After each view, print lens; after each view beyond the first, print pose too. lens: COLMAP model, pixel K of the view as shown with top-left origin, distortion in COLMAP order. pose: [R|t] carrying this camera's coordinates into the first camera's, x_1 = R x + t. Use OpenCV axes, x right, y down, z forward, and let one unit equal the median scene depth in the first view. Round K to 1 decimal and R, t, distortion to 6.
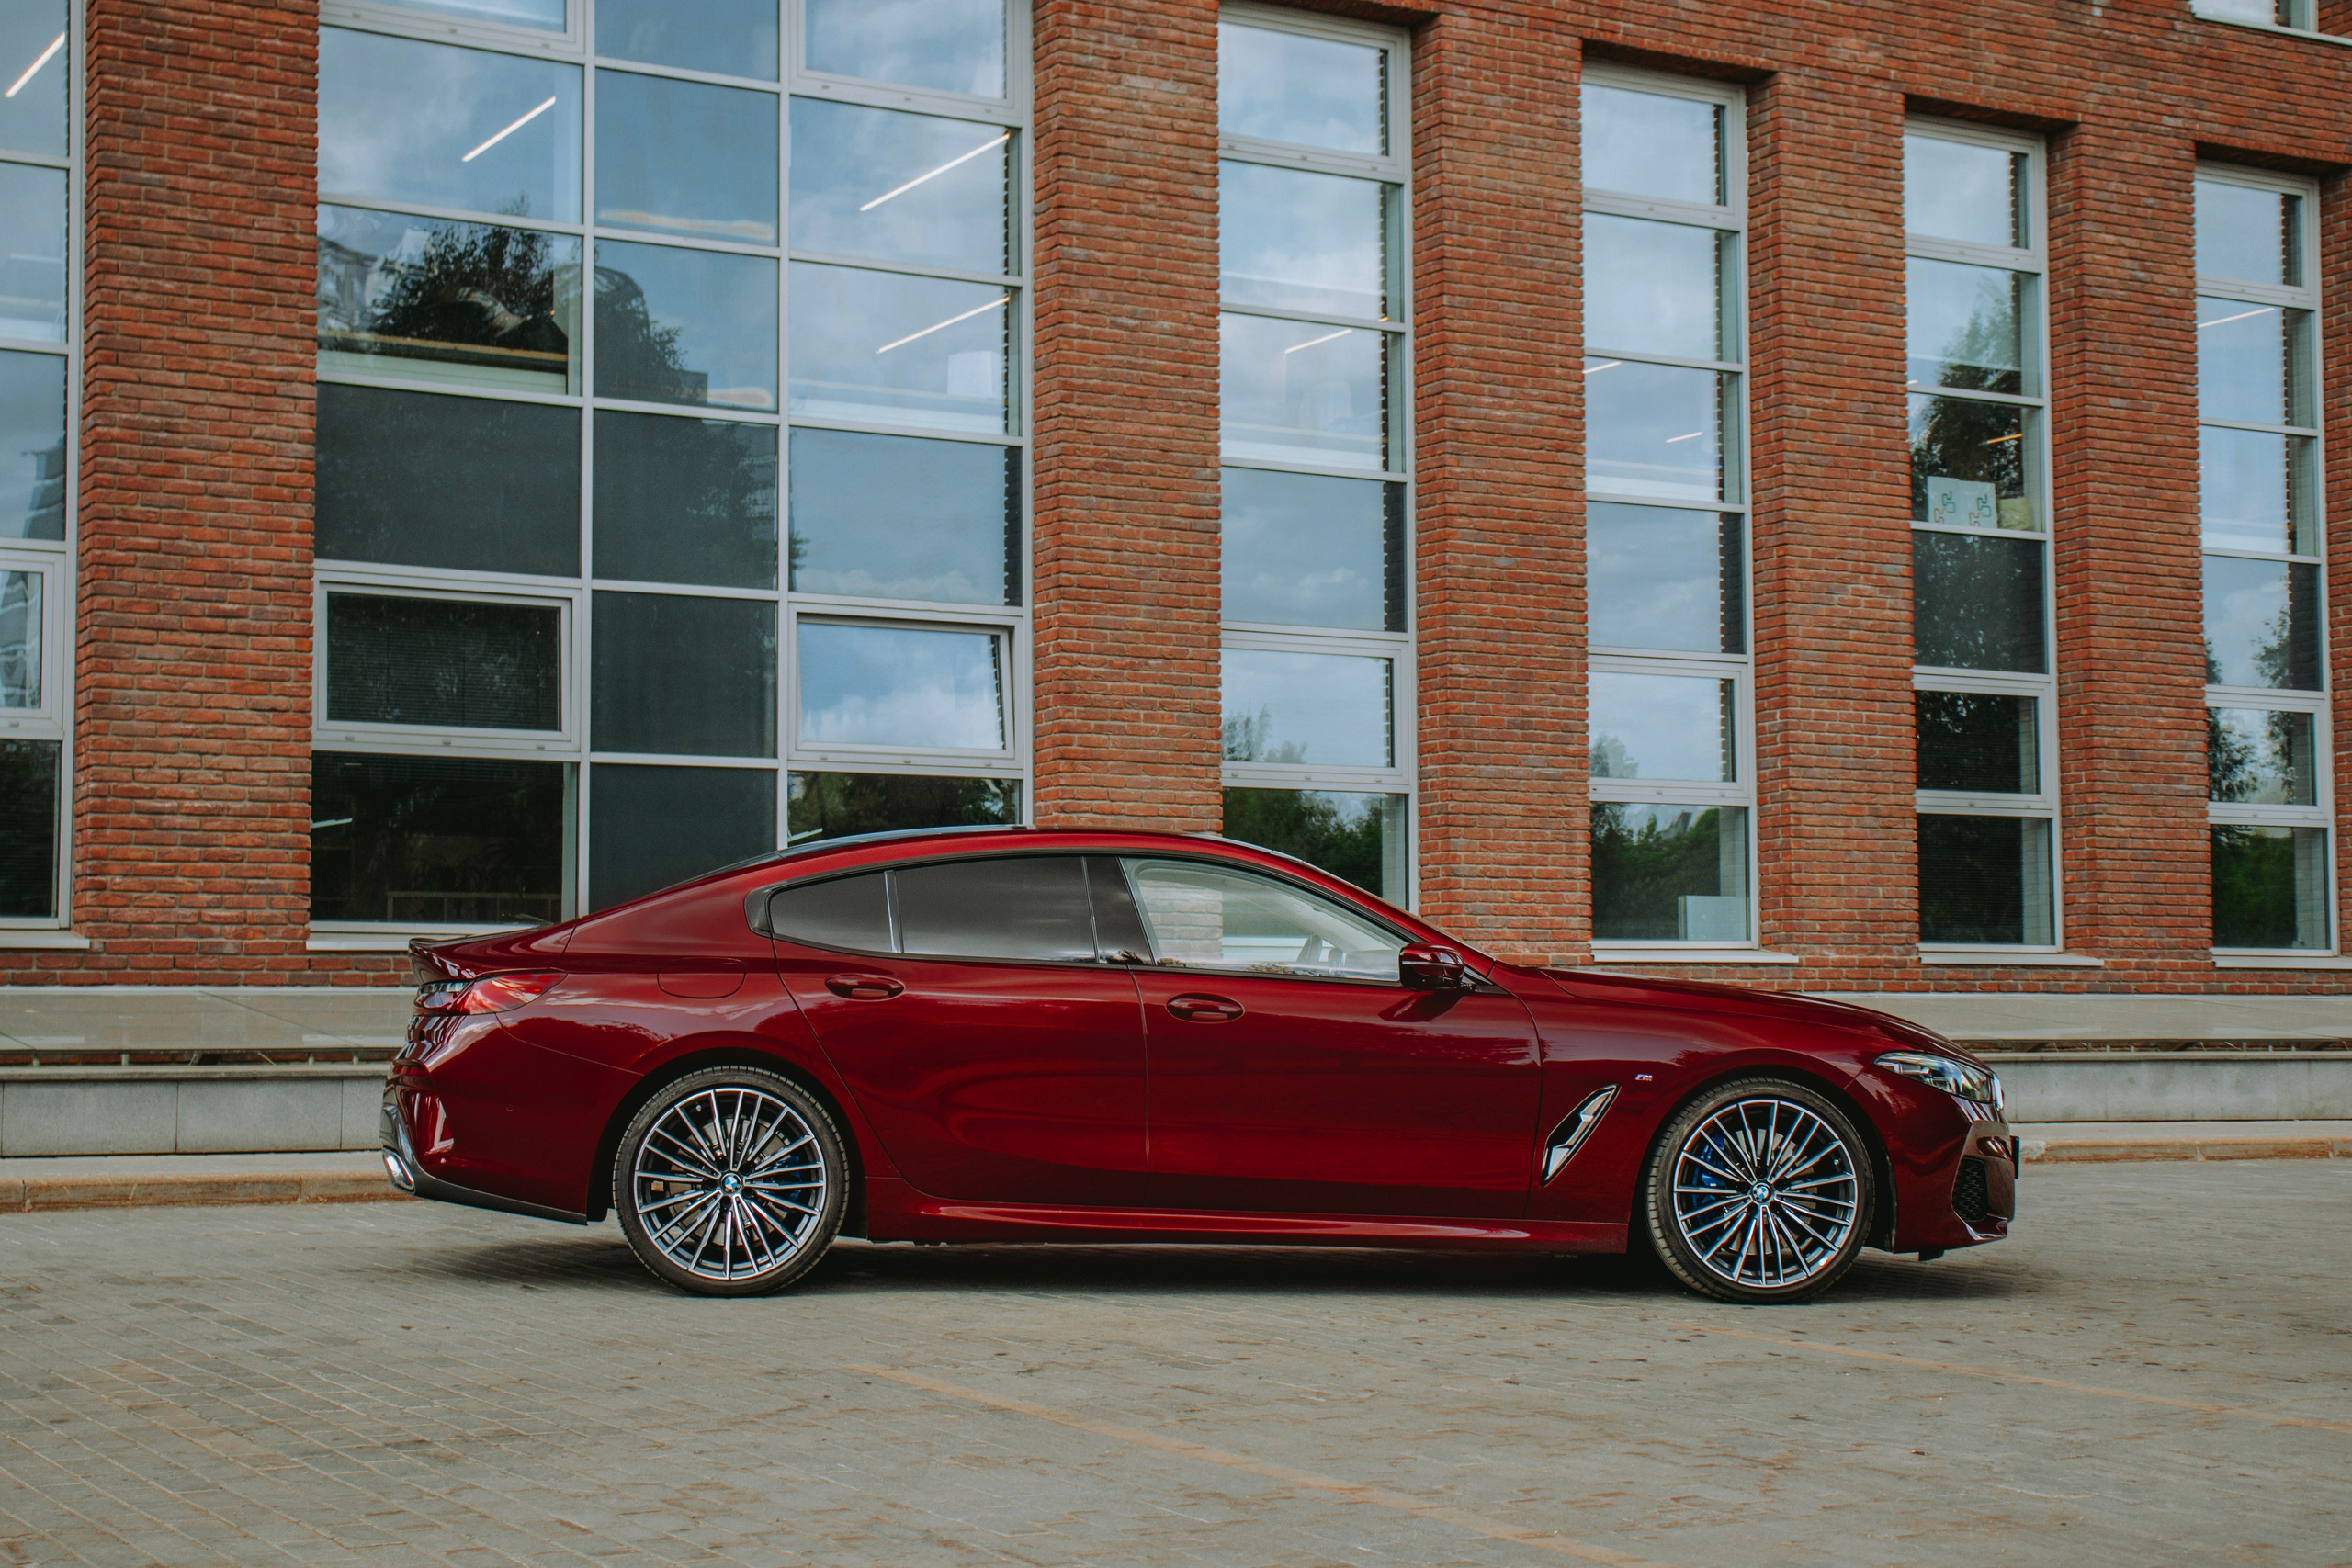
lens RADIAL K [[3269.1, 0, 1130.5], [0, 3269.1, 807.5], [0, 0, 1]] dist [0.054937, 0.000000]
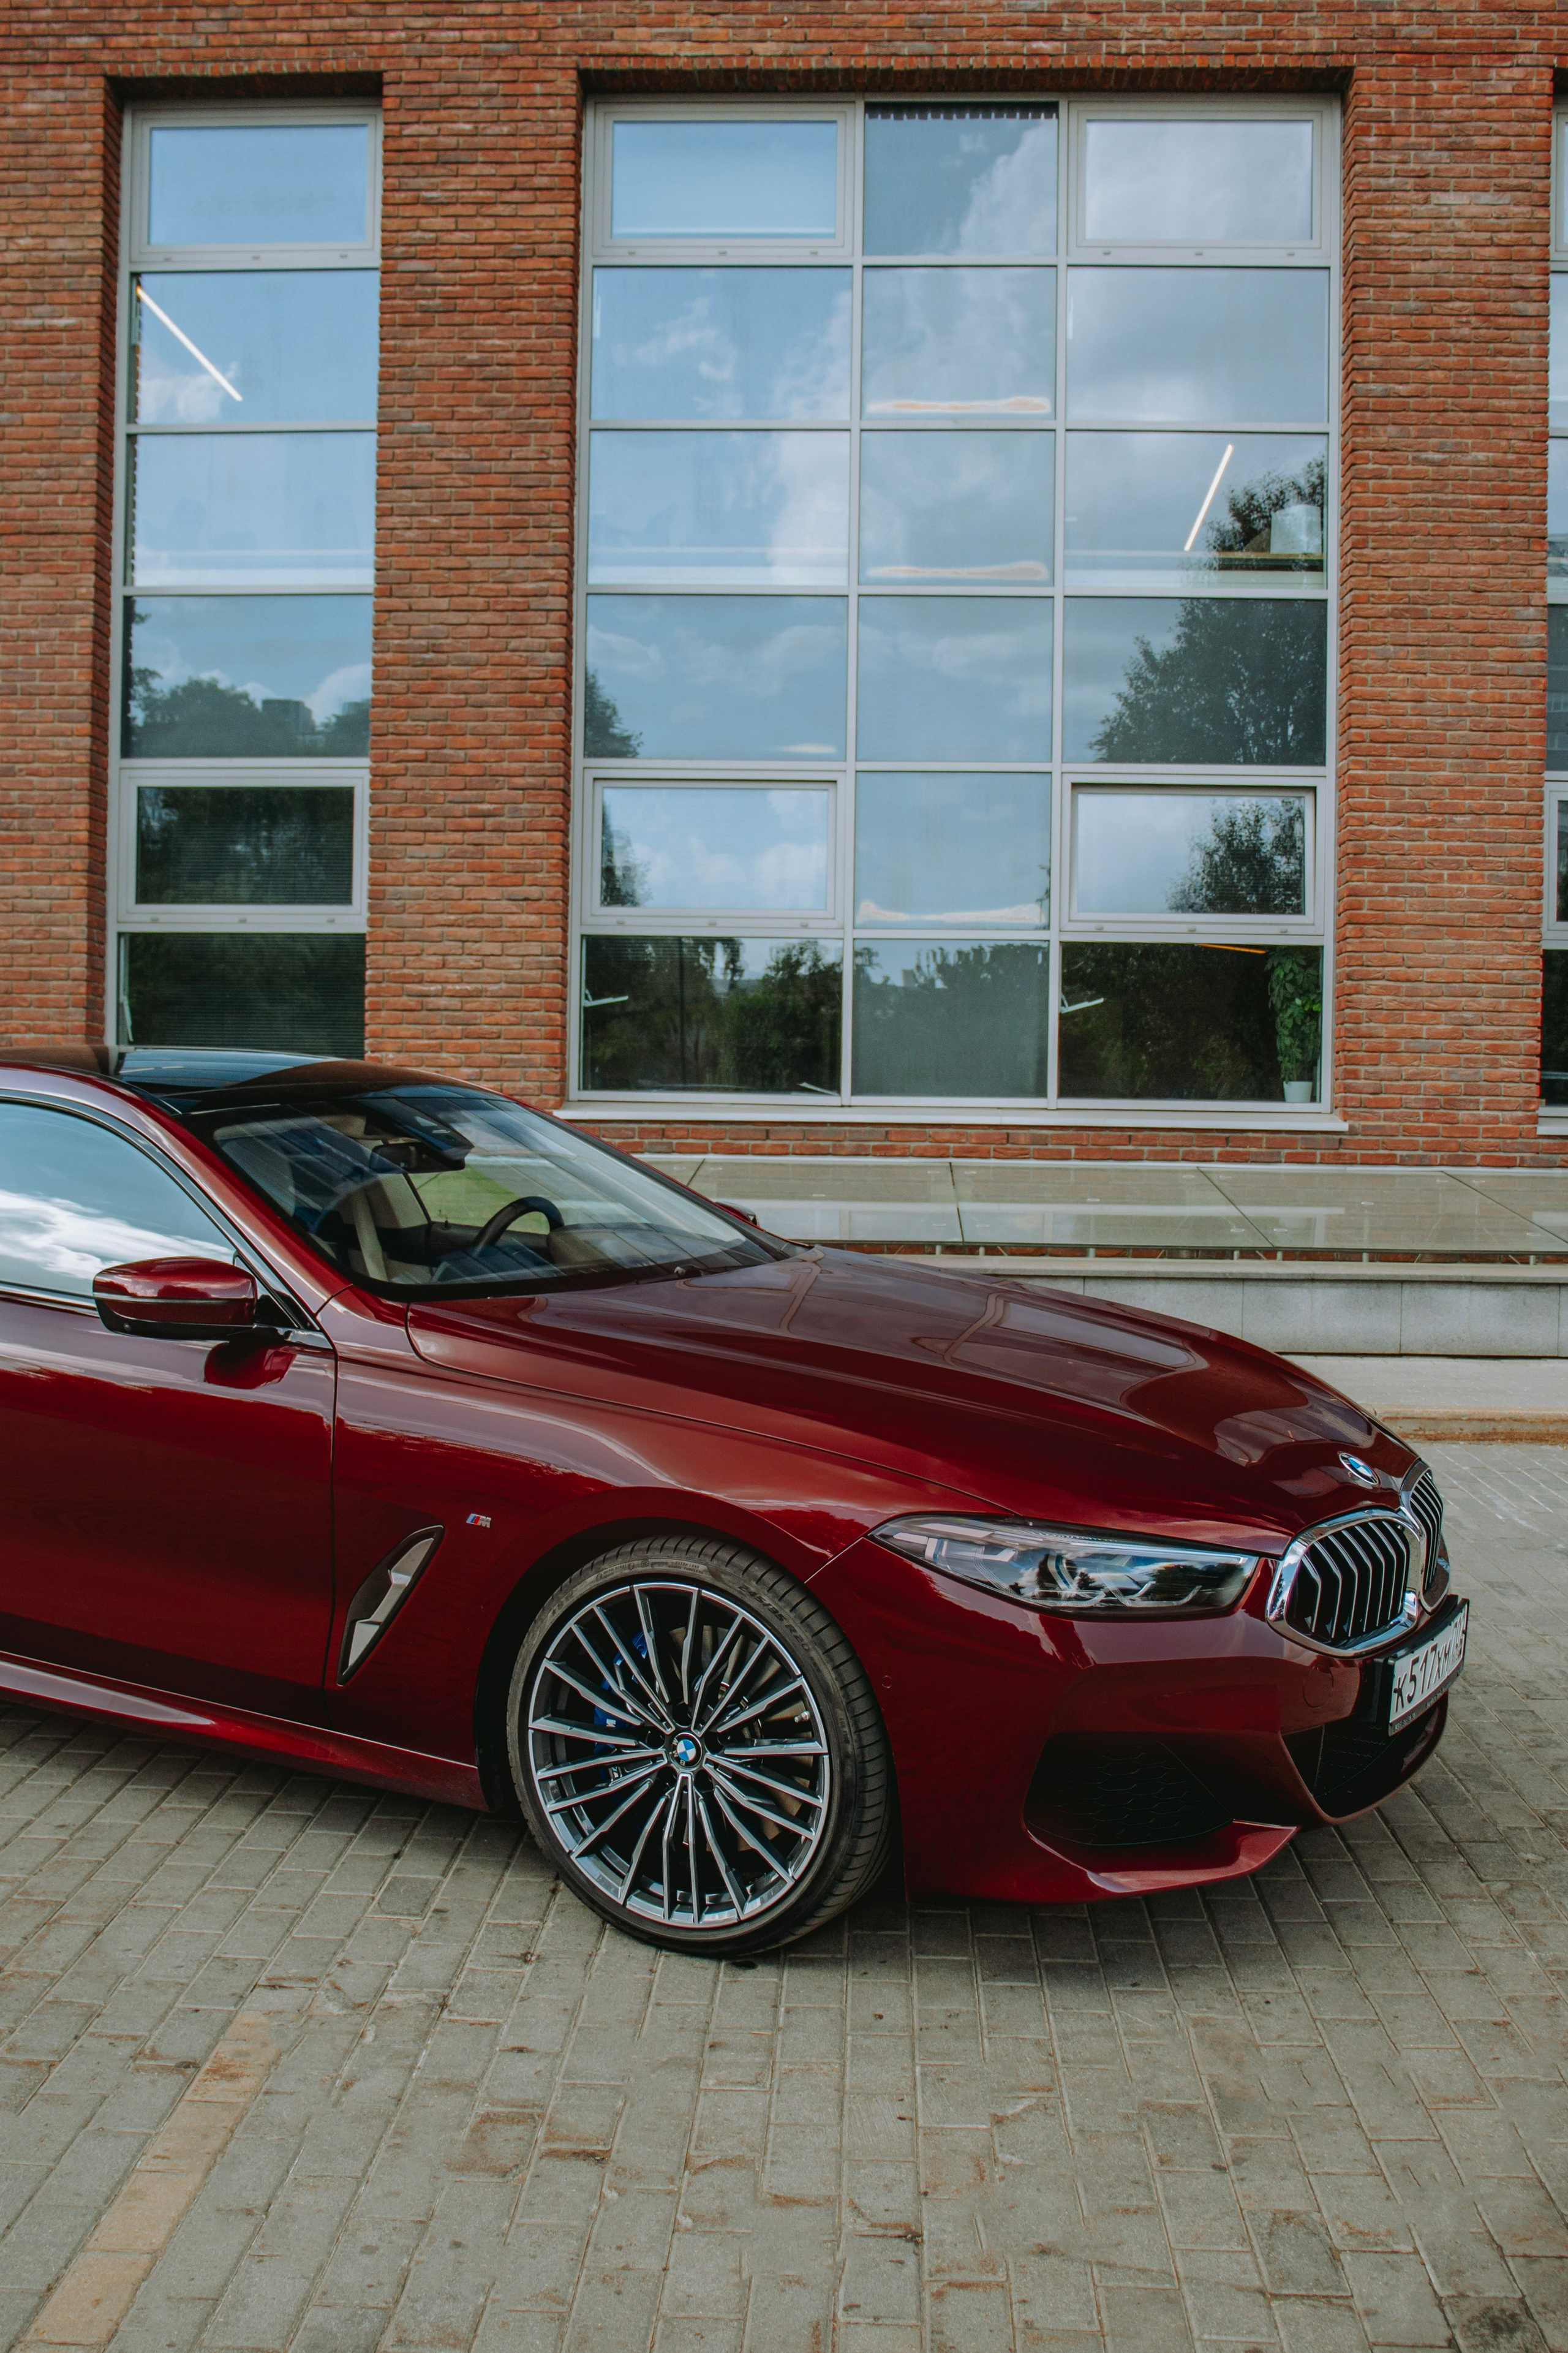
lens RADIAL K [[2312.3, 0, 800.8], [0, 2312.3, 1178.2], [0, 0, 1]] dist [-0.081621, 0.000000]
pose [[0.851916, 0.032634, -0.522661, 0.207721], [0.017549, 0.995717, 0.090776, -0.005110], [0.523384, -0.086506, 0.847694, 0.359598]]
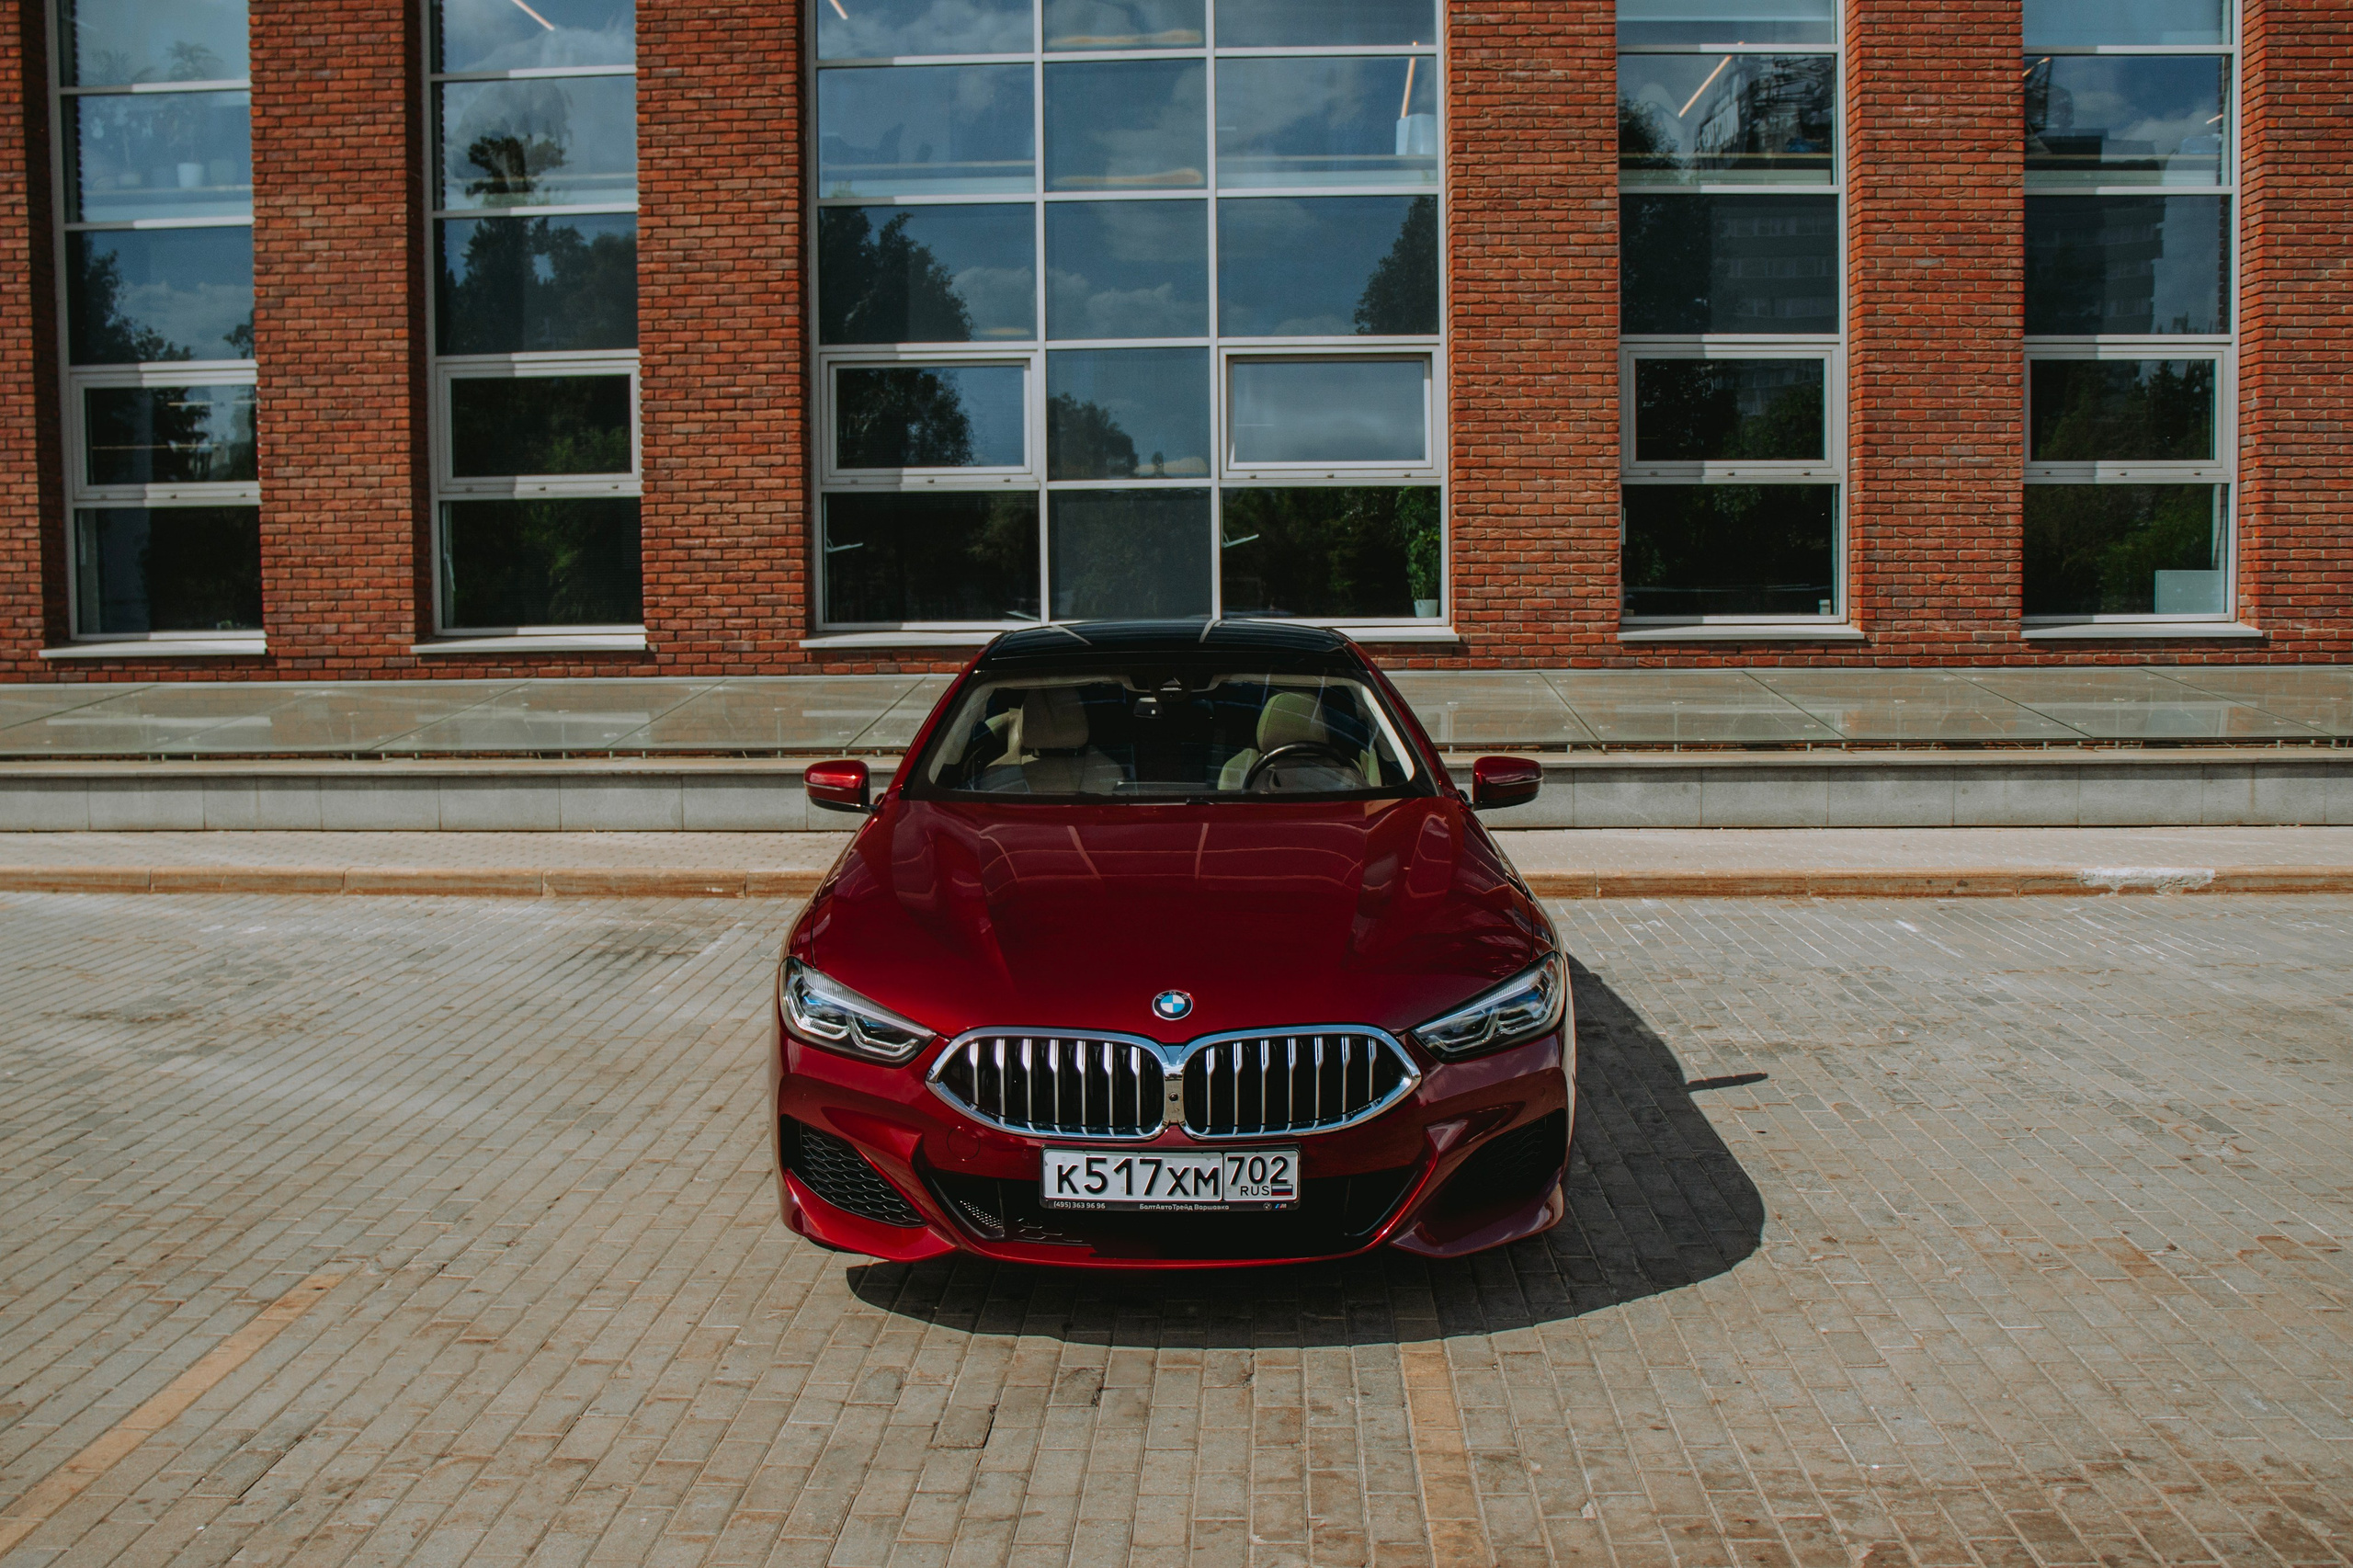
lens RADIAL K [[2128.7, 0, 1216.2], [0, 2128.7, 768.5], [0, 0, 1]] dist [-0.133099, 0.080122]
pose [[0.859793, 0.035070, -0.509438, 0.305058], [0.040916, 0.989700, 0.137185, -0.017310], [0.509002, -0.138795, 0.849502, 0.329993]]
